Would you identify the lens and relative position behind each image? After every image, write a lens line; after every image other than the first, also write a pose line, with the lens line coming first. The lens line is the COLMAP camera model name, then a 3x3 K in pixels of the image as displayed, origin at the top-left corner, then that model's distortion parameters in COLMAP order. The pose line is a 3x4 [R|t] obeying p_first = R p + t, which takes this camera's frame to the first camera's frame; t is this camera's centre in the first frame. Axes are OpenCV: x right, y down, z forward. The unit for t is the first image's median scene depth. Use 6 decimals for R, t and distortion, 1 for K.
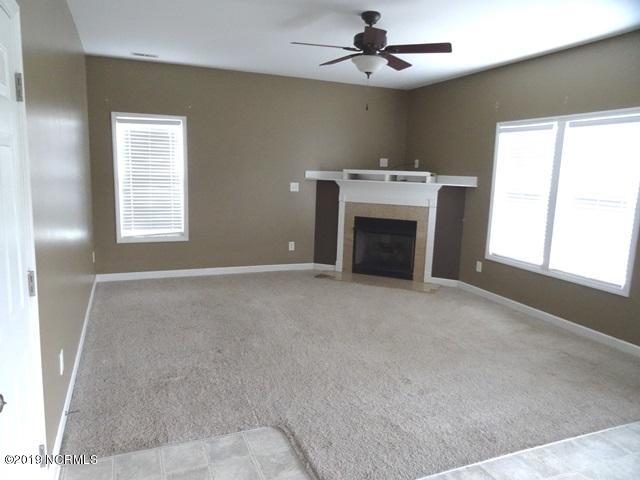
lens RADIAL K [[444.9, 0, 324.7], [0, 444.9, 235.8], [0, 0, 1]] dist [-0.018686, -0.004296]
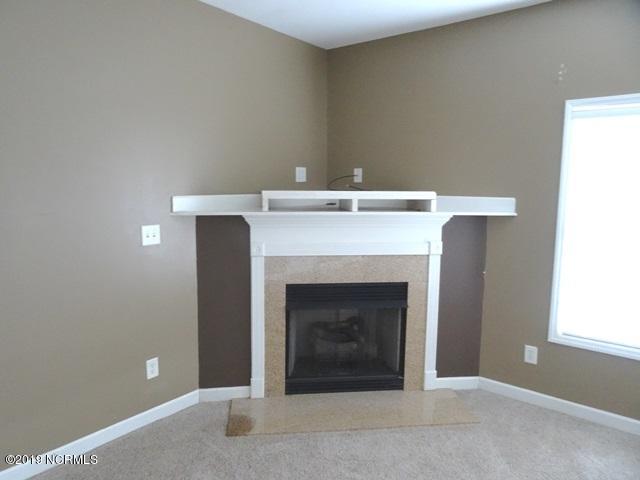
lens RADIAL K [[449.9, 0, 320.0], [0, 449.9, 240.0], [0, 0, 1]] dist [0.000232, 0.000278]
pose [[0.876071, -0.087652, 0.474148, -0.136187], [0.092326, 0.995638, 0.013469, -0.098582], [-0.473260, 0.031976, 0.880342, 0.551842]]
